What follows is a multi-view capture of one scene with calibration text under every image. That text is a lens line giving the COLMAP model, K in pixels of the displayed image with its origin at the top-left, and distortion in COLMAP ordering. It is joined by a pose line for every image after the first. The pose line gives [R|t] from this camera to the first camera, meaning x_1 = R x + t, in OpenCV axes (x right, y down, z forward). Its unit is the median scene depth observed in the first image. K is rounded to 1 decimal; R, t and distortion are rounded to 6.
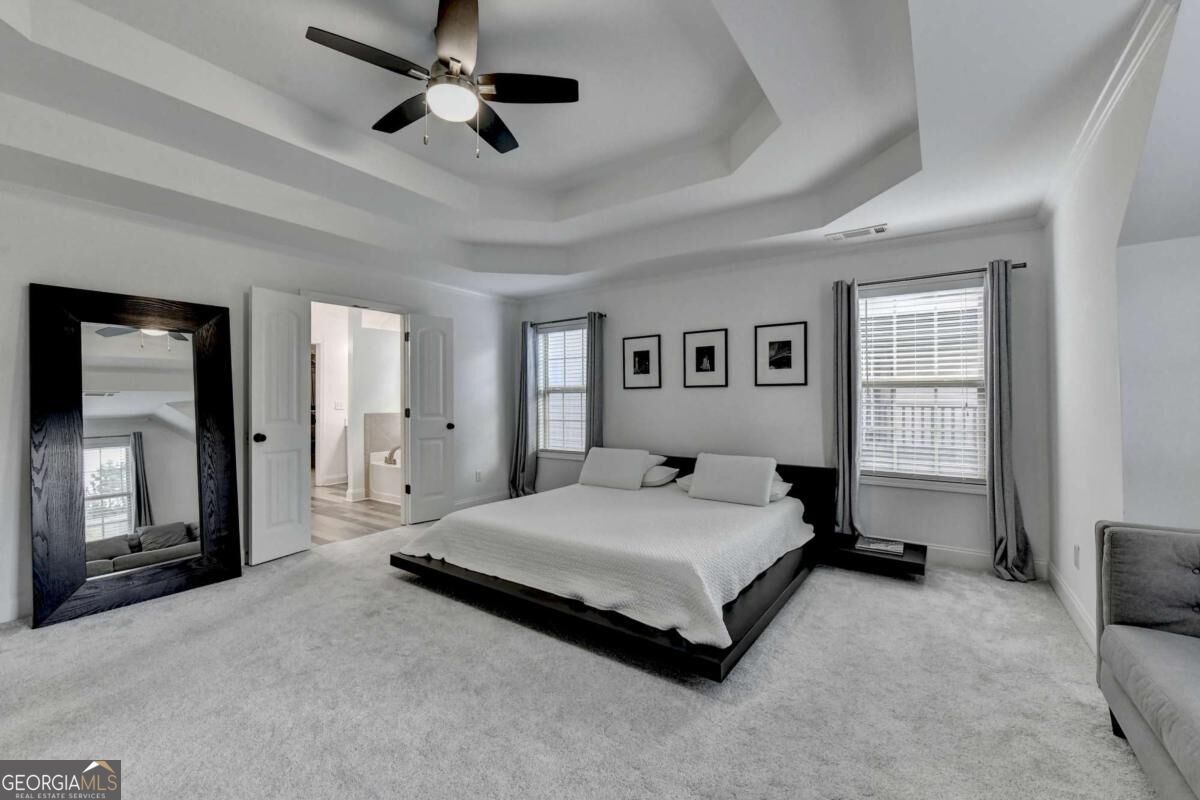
lens RADIAL K [[484.8, 0, 600.0], [0, 484.8, 400.0], [0, 0, 1]] dist [-0.003593, -0.000180]
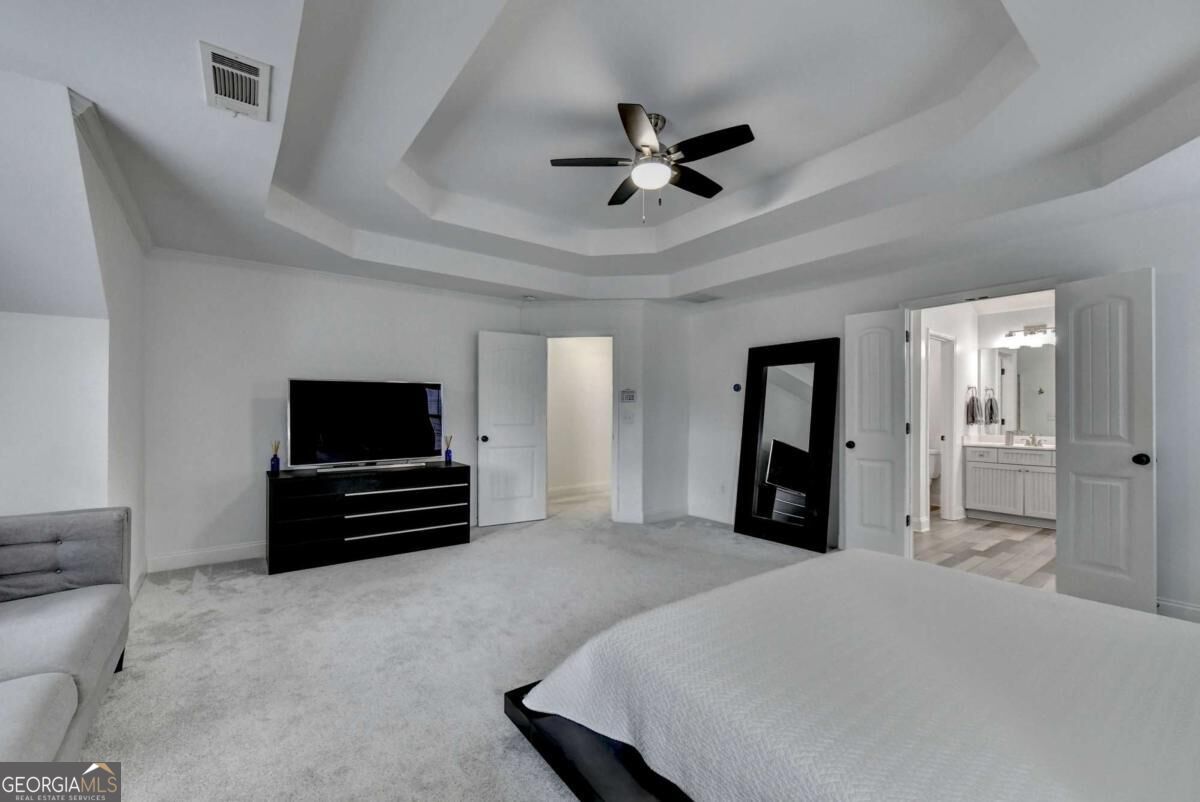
lens RADIAL K [[484.6, 0, 602.3], [0, 484.6, 408.5], [0, 0, 1]] dist [-0.002147, -0.000171]
pose [[-0.304199, -0.003896, -0.952600, 0.567782], [-0.003638, 0.999989, -0.002928, -0.002674], [0.952602, 0.002575, -0.304210, 0.770600]]
